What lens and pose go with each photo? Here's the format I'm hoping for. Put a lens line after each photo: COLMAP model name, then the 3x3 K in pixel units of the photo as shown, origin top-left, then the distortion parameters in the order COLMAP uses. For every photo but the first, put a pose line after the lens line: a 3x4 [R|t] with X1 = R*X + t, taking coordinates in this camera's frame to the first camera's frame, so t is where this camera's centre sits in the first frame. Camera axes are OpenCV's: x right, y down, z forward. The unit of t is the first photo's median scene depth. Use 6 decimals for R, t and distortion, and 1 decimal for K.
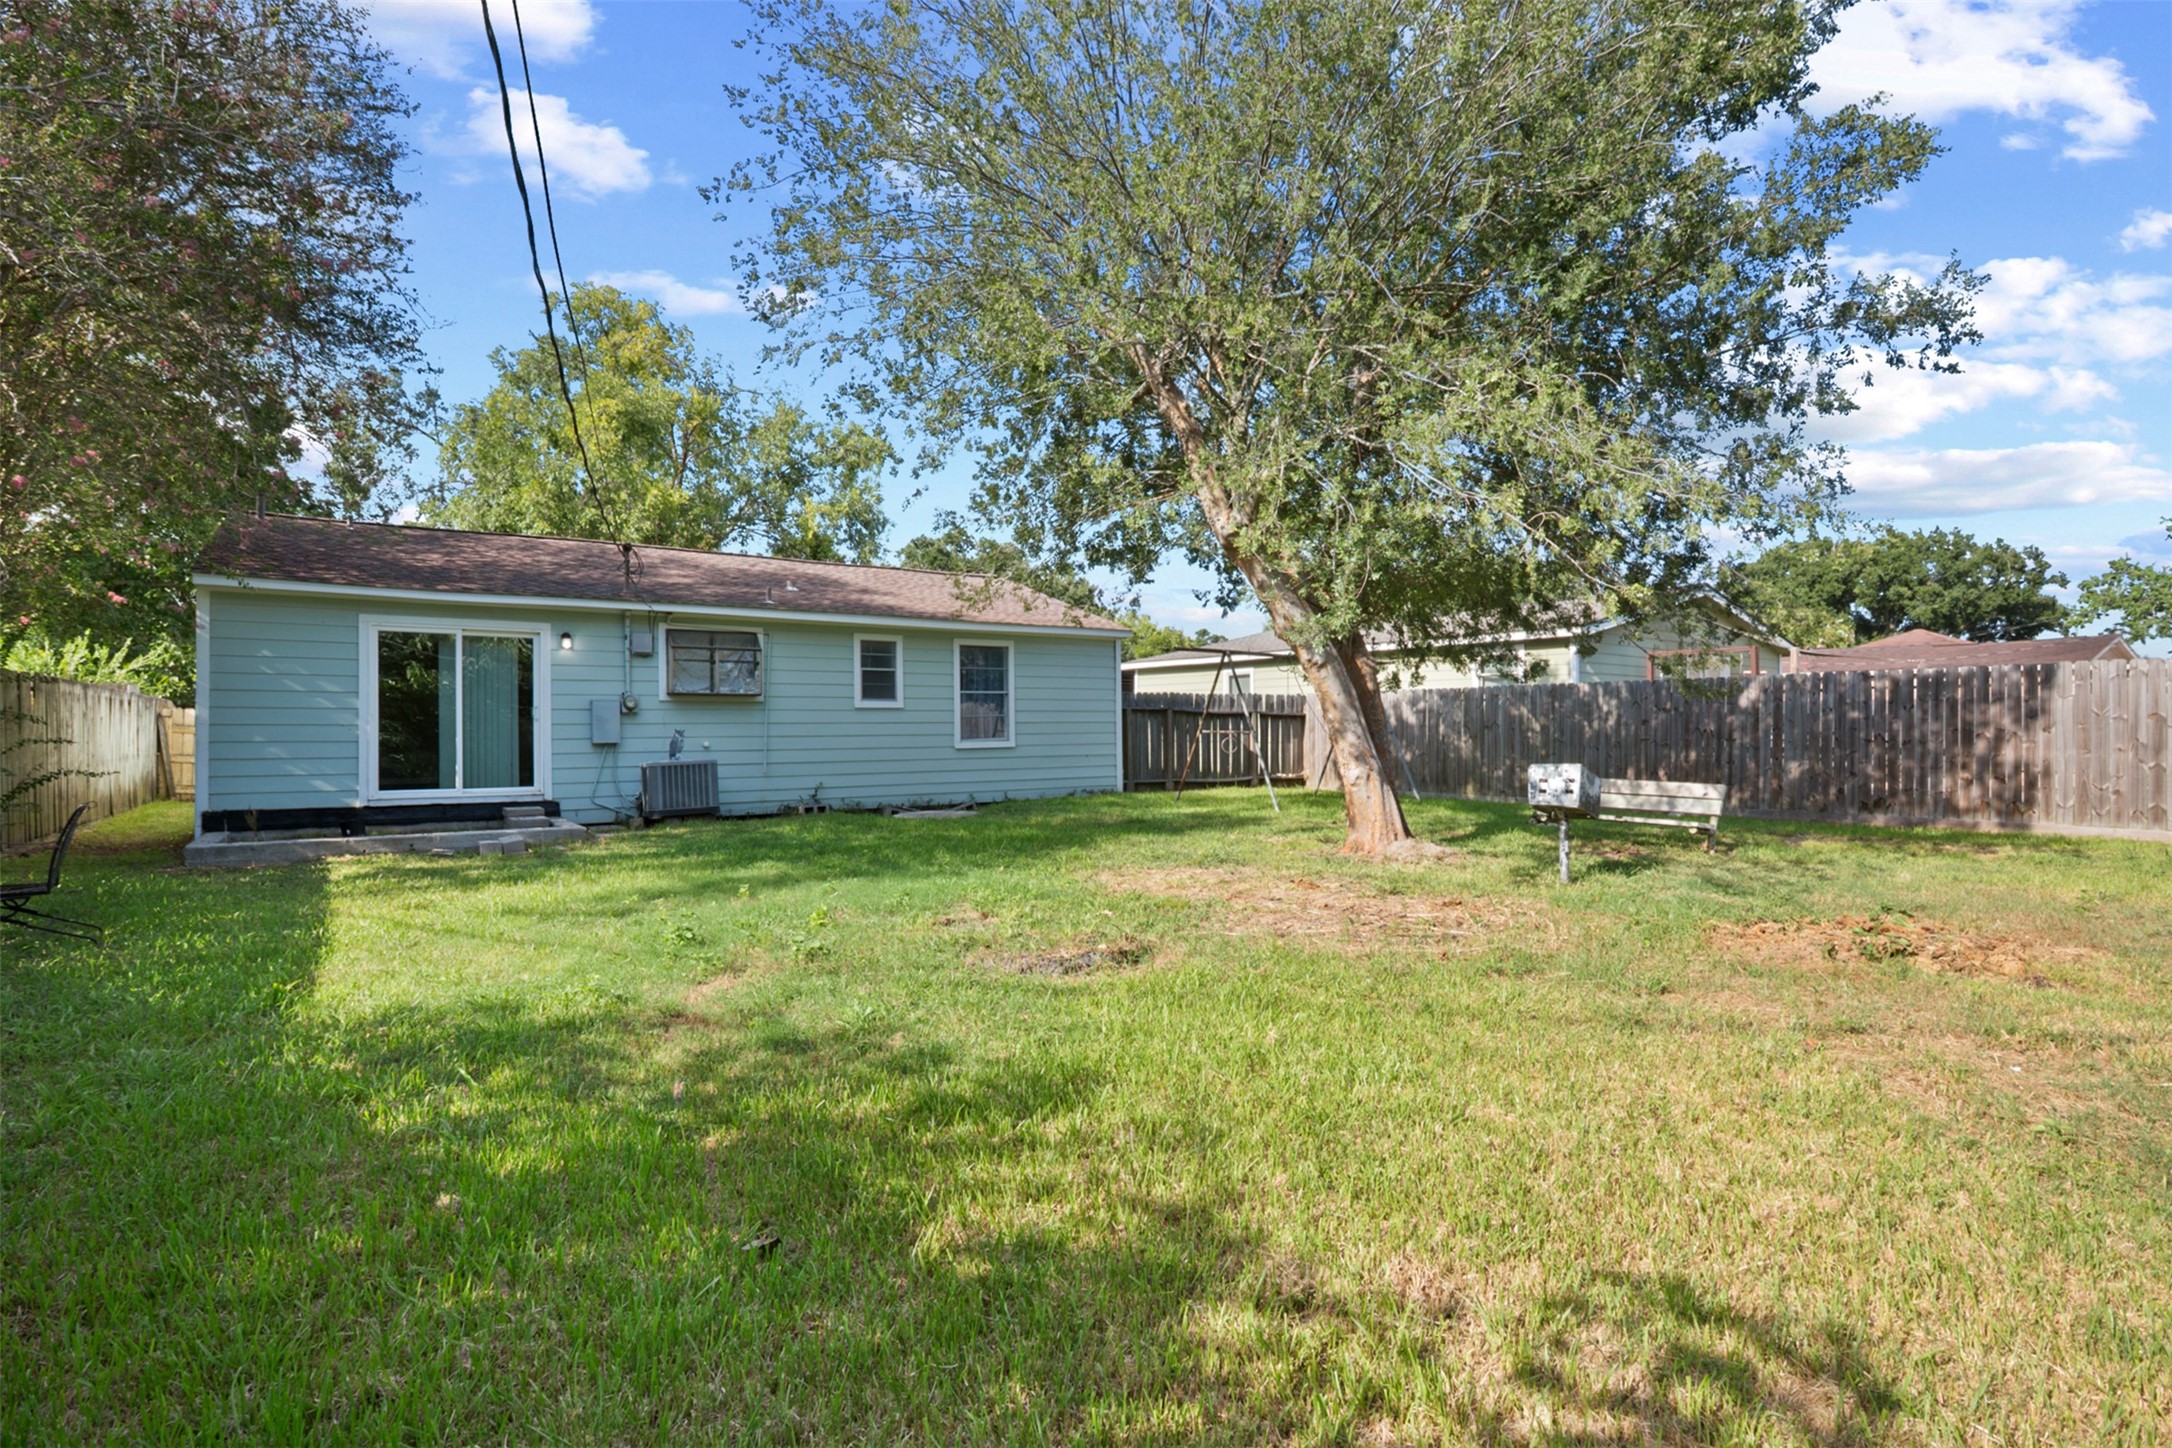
lens RADIAL K [[1011.4, 0, 1084.0], [0, 1011.4, 731.2], [0, 0, 1]] dist [-0.053864, 0.021525]
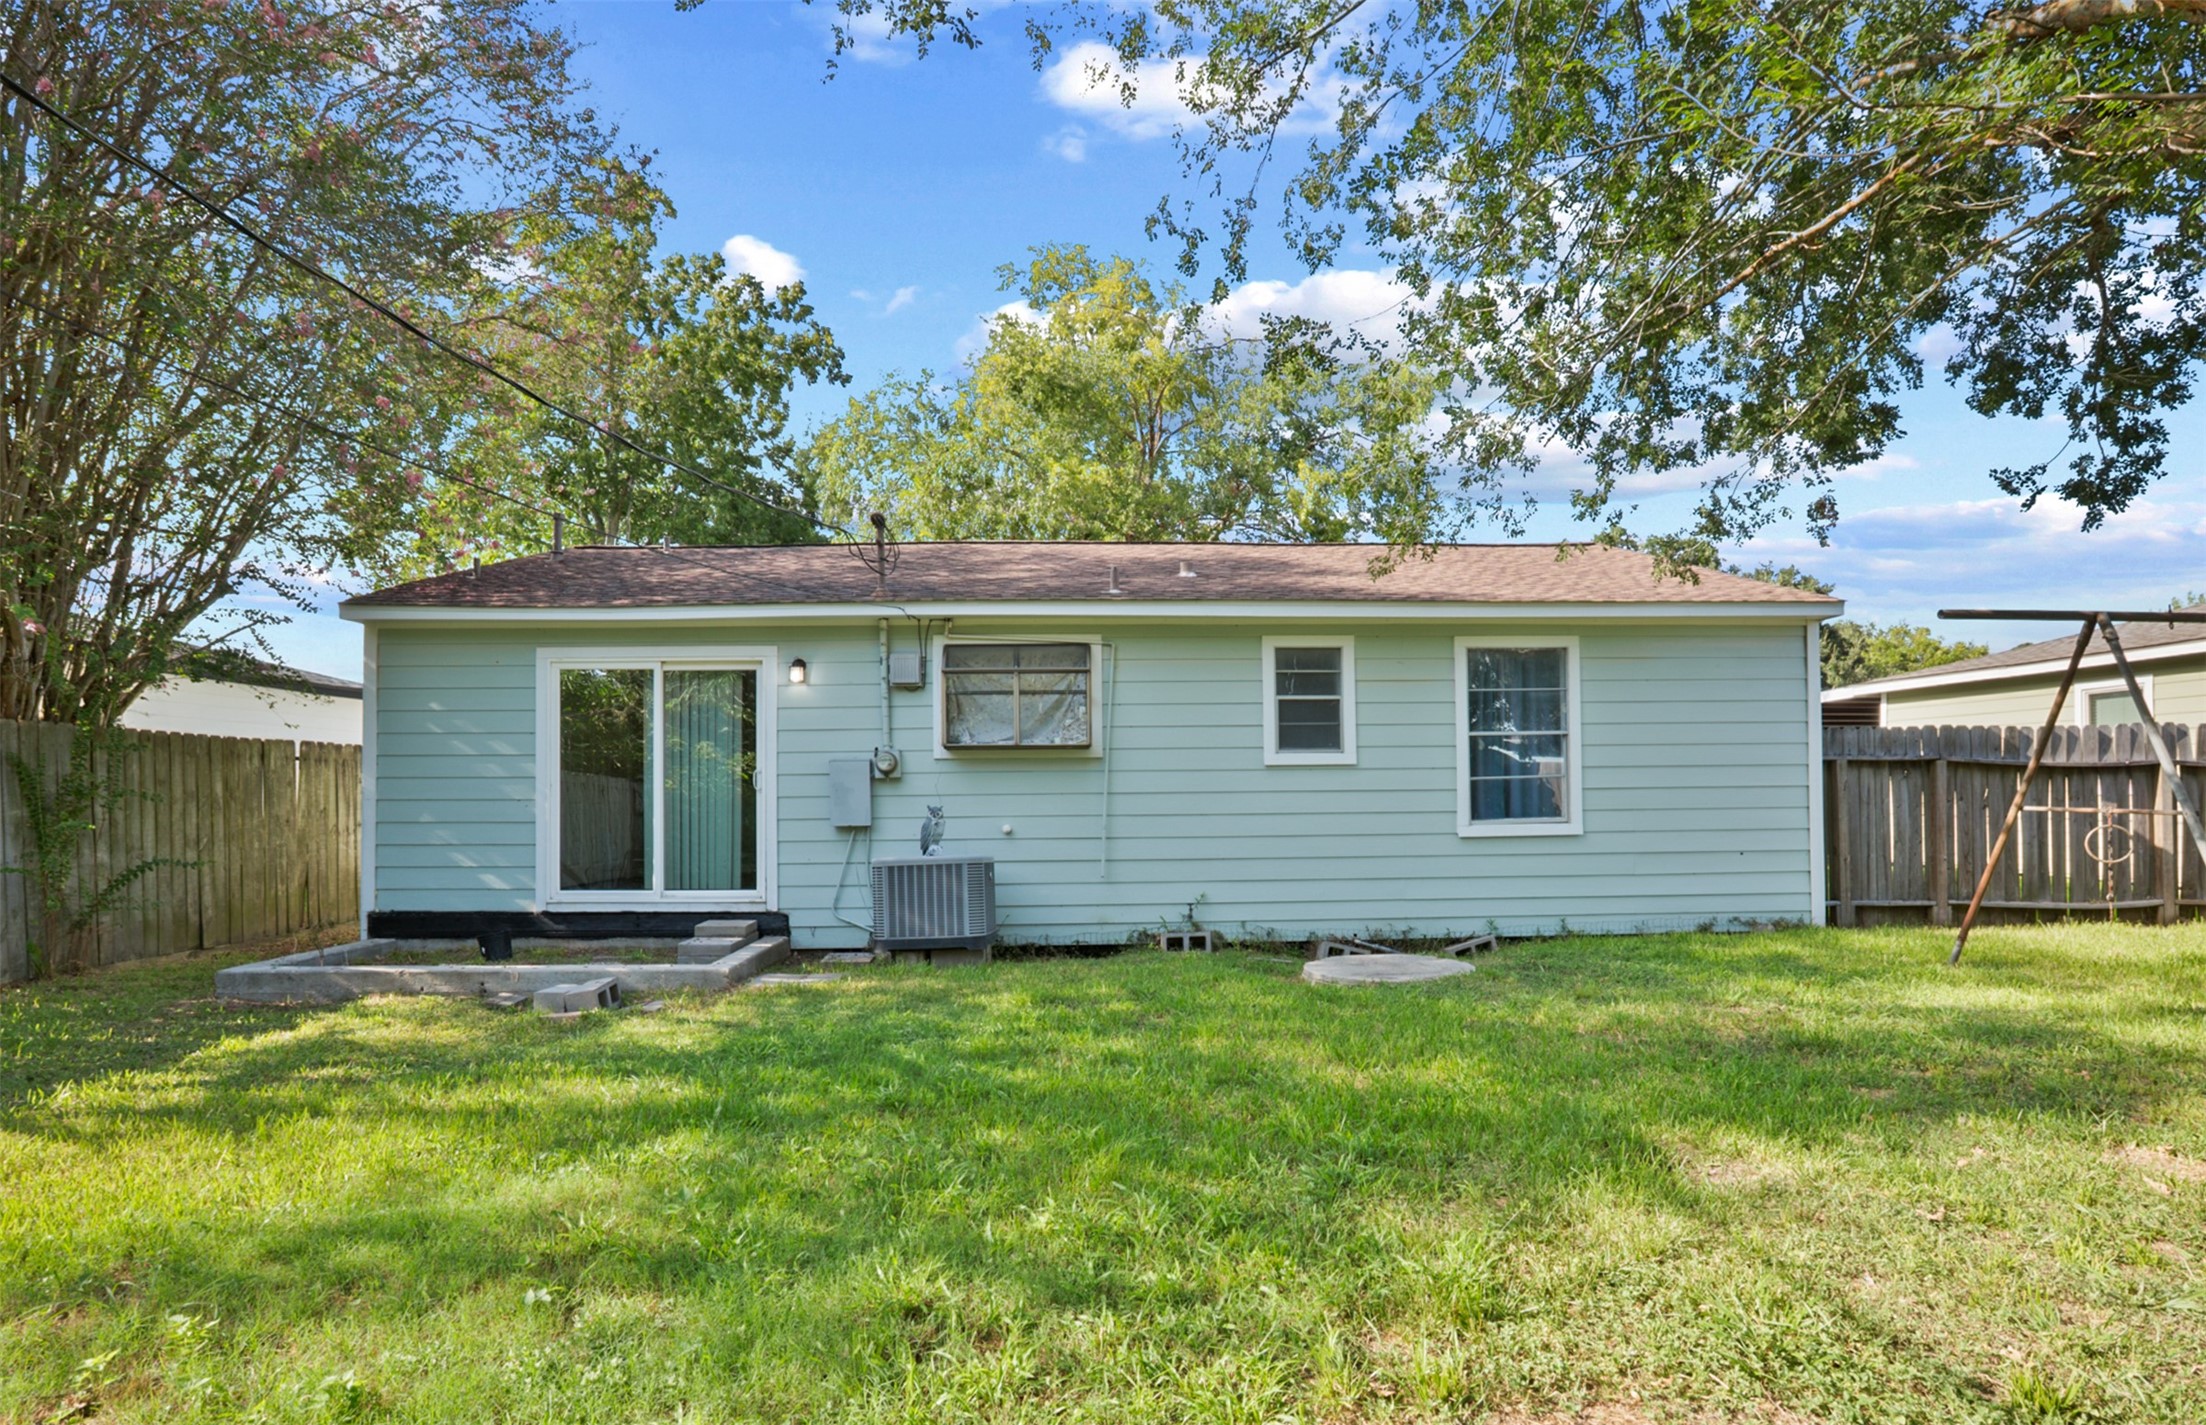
lens RADIAL K [[1127.9, 0, 1102.4], [0, 1127.9, 788.8], [0, 0, 1]] dist [-0.067489, 0.035948]
pose [[0.834265, -0.003999, -0.551350, 0.049063], [0.001960, 0.999989, -0.004286, -0.007478], [0.551361, 0.002495, 0.834263, 0.415651]]
